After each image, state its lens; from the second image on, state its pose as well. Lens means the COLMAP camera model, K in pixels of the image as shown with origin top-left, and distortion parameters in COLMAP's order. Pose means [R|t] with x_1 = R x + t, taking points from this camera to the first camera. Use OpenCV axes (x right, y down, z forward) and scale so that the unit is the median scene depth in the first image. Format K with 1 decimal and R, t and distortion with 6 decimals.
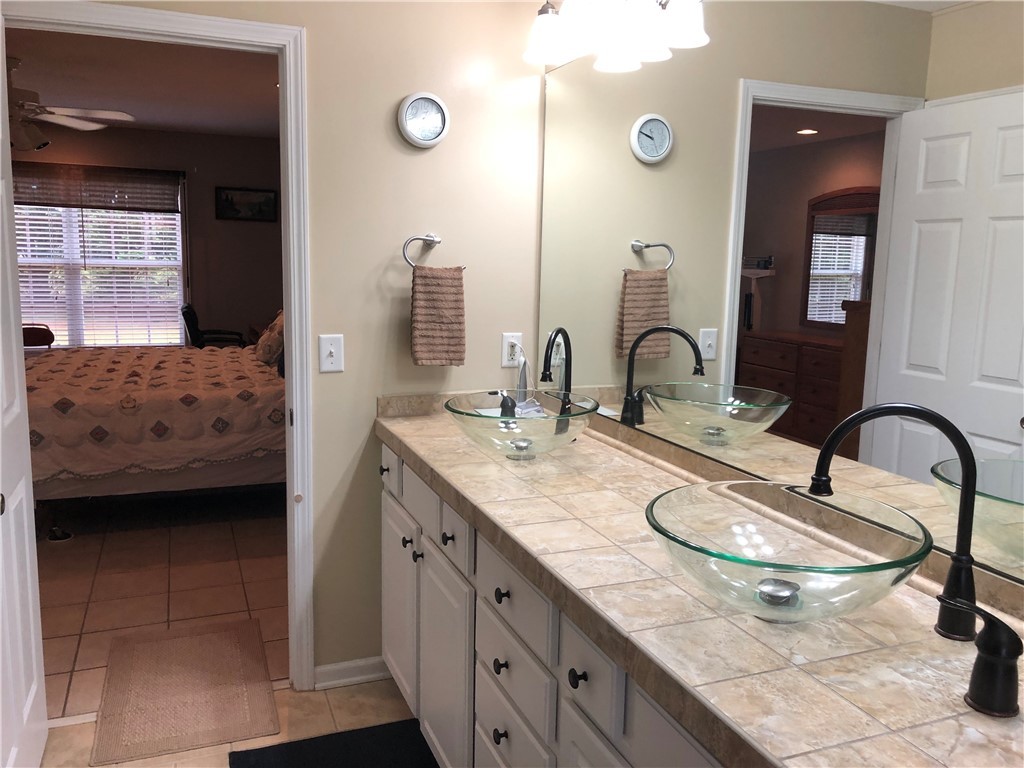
lens RADIAL K [[841.6, 0, 504.7], [0, 841.6, 384.3], [0, 0, 1]] dist [0.055064, -0.051061]
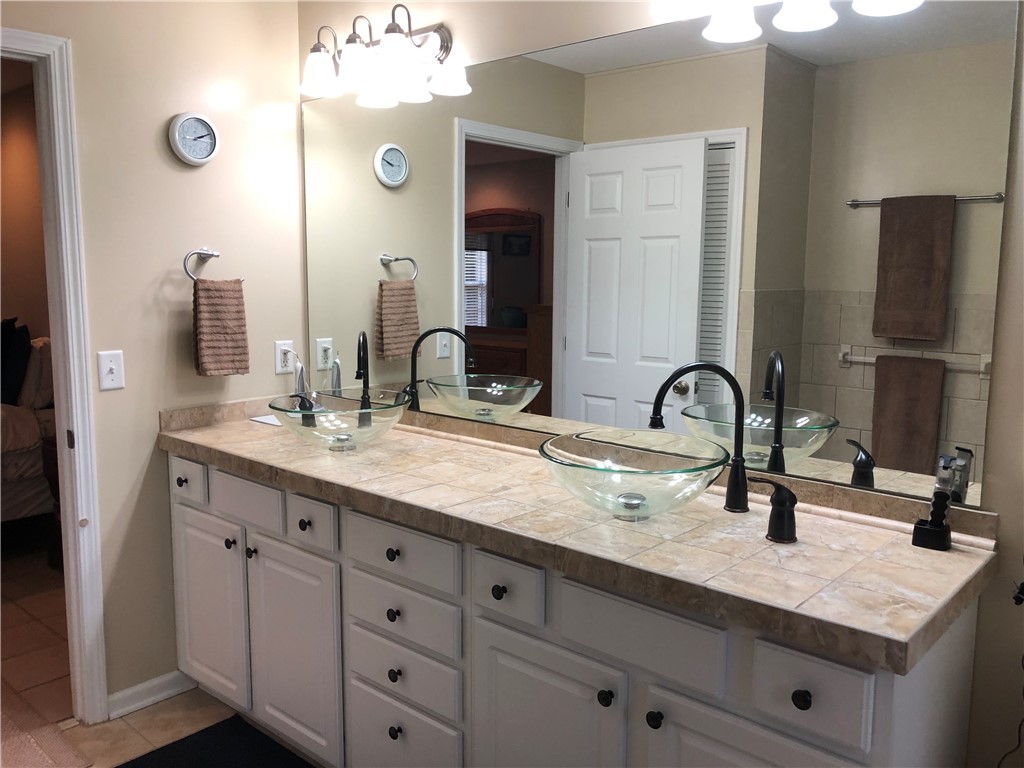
lens RADIAL K [[841.6, 0, 513.0], [0, 841.6, 388.9], [0, 0, 1]] dist [0.055064, -0.051061]
pose [[0.893897, -0.075425, 0.441882, -0.226616], [0.080384, 0.996736, 0.007522, 0.015132], [-0.441006, 0.028796, 0.897042, -0.089471]]
